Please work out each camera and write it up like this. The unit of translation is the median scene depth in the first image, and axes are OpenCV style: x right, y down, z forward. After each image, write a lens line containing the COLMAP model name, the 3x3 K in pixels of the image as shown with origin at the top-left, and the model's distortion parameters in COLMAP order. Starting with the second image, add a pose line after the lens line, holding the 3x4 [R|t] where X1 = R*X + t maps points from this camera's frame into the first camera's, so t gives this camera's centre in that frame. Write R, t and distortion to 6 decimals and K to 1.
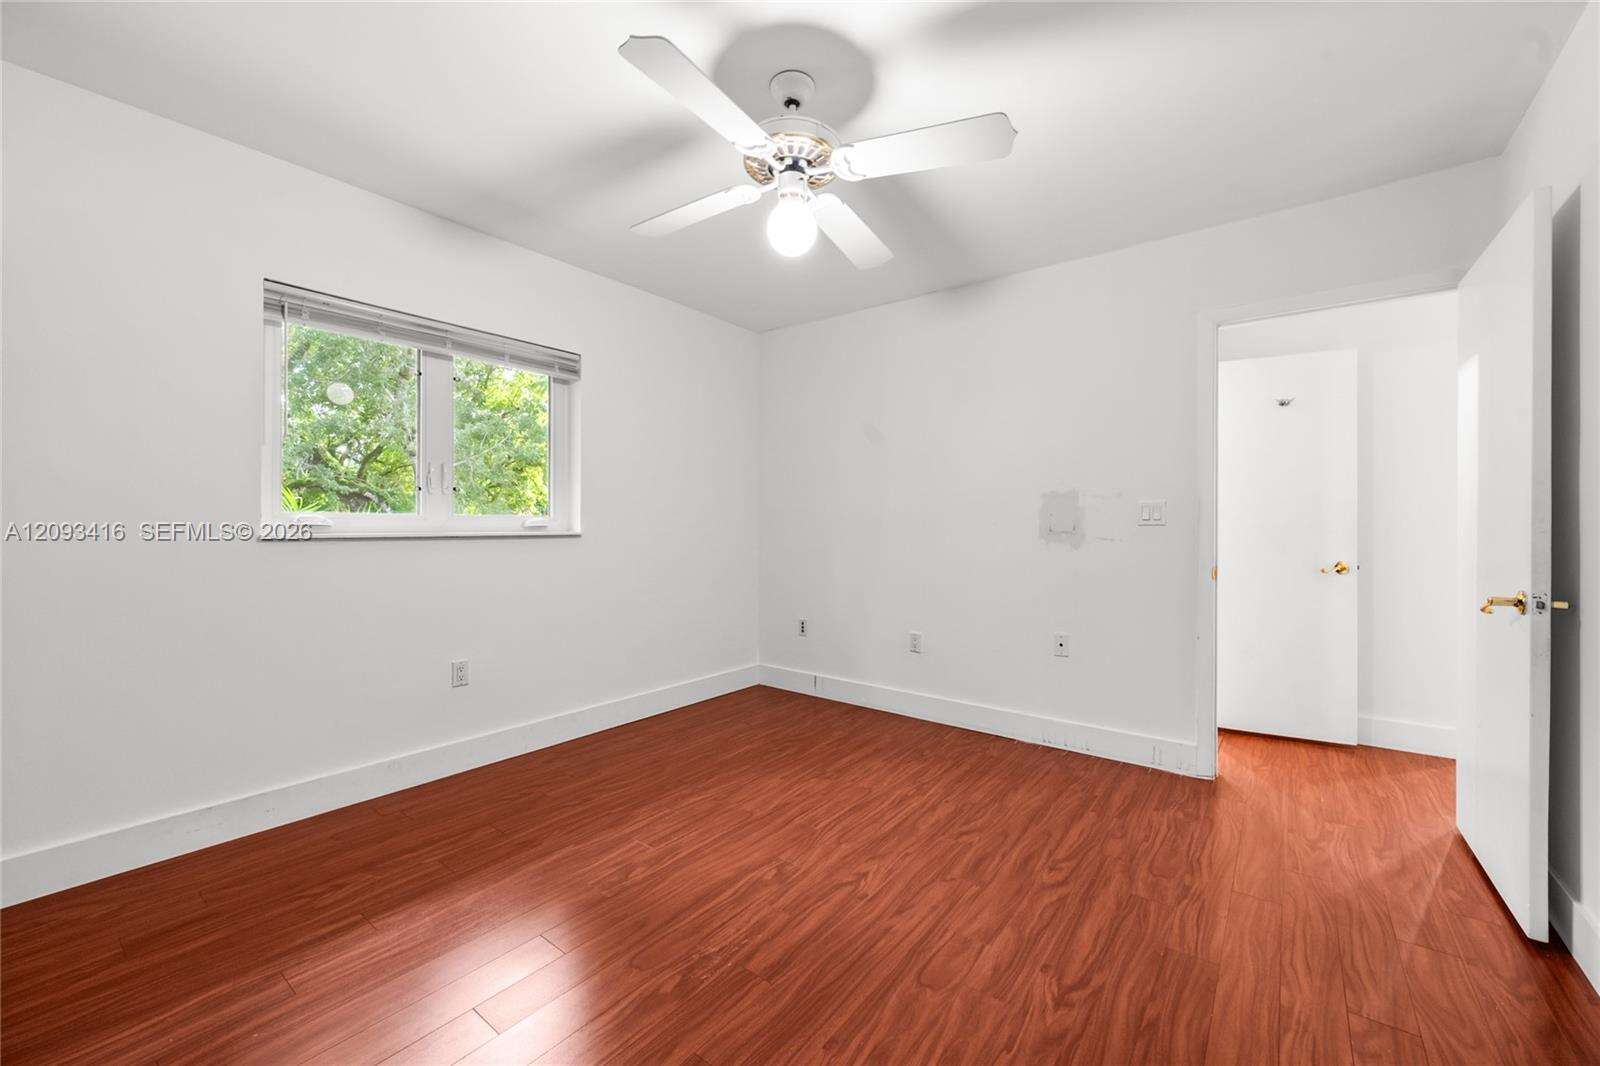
lens RADIAL K [[639.7, 0, 803.0], [0, 639.7, 532.7], [0, 0, 1]] dist [0.000720, 0.000115]
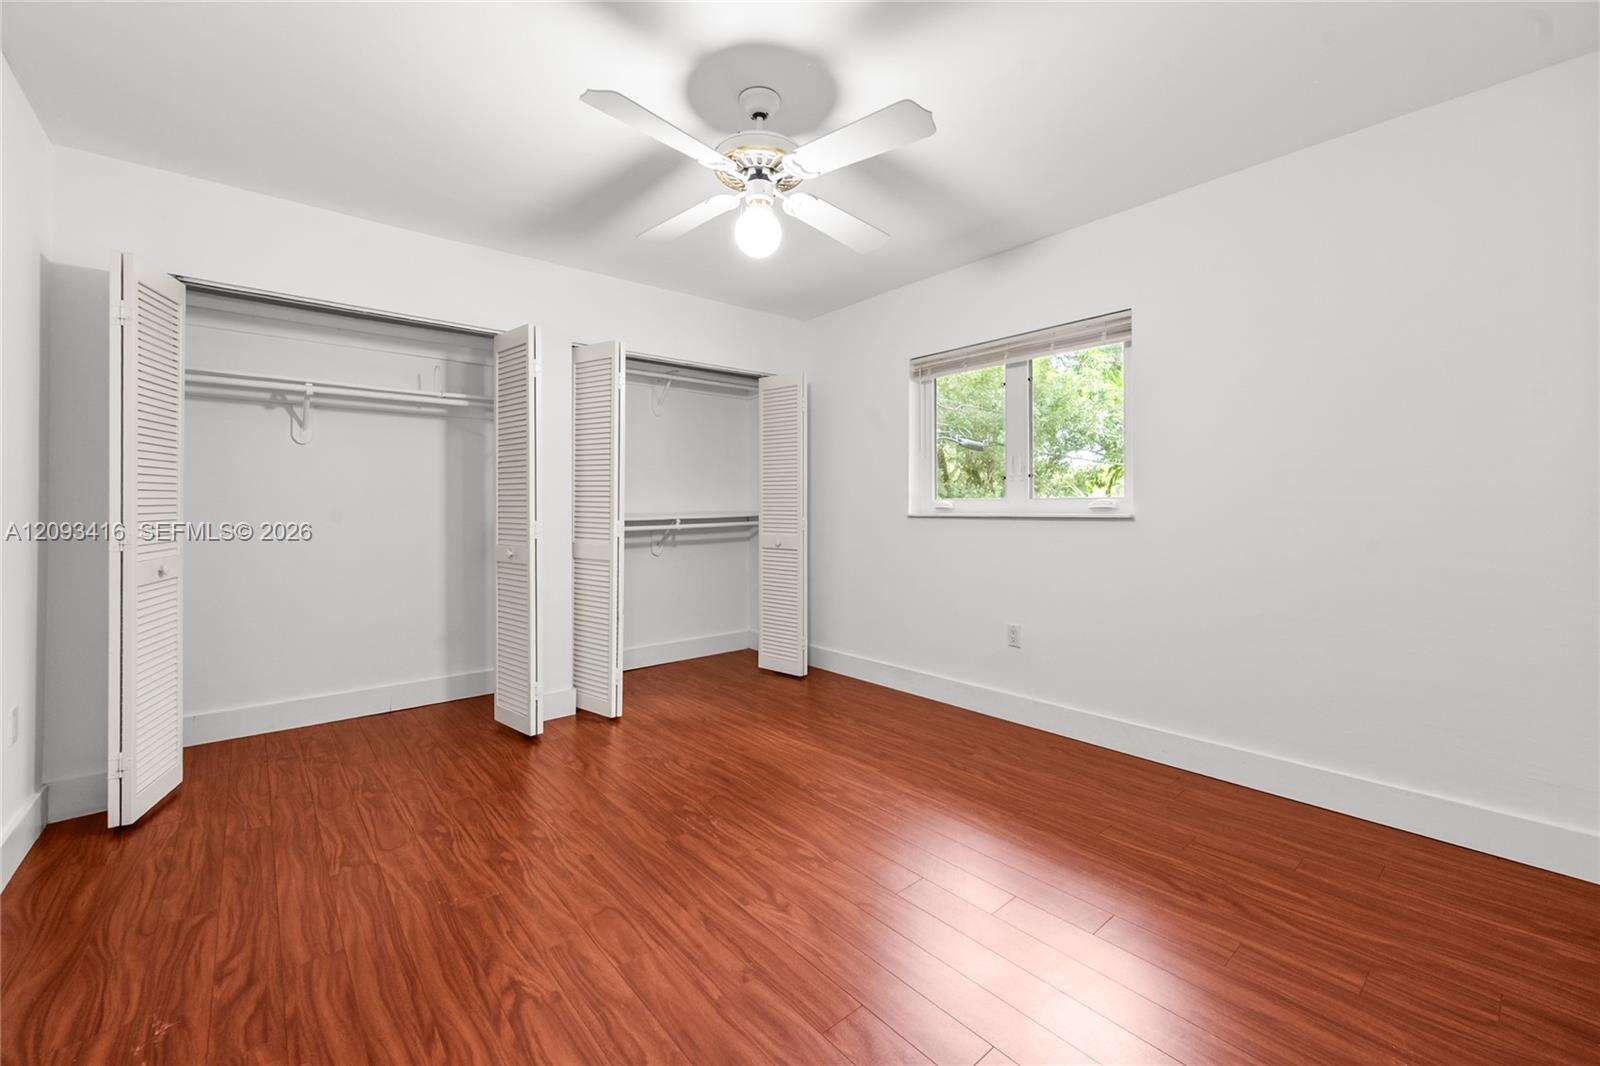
lens RADIAL K [[635.4, 0, 794.1], [0, 635.4, 507.8], [0, 0, 1]] dist [-0.000510, -0.000154]
pose [[-0.211016, -0.003871, -0.977475, 1.011645], [-0.008075, 0.999965, -0.002217, -0.007932], [0.977449, 0.007425, -0.211039, 1.289647]]
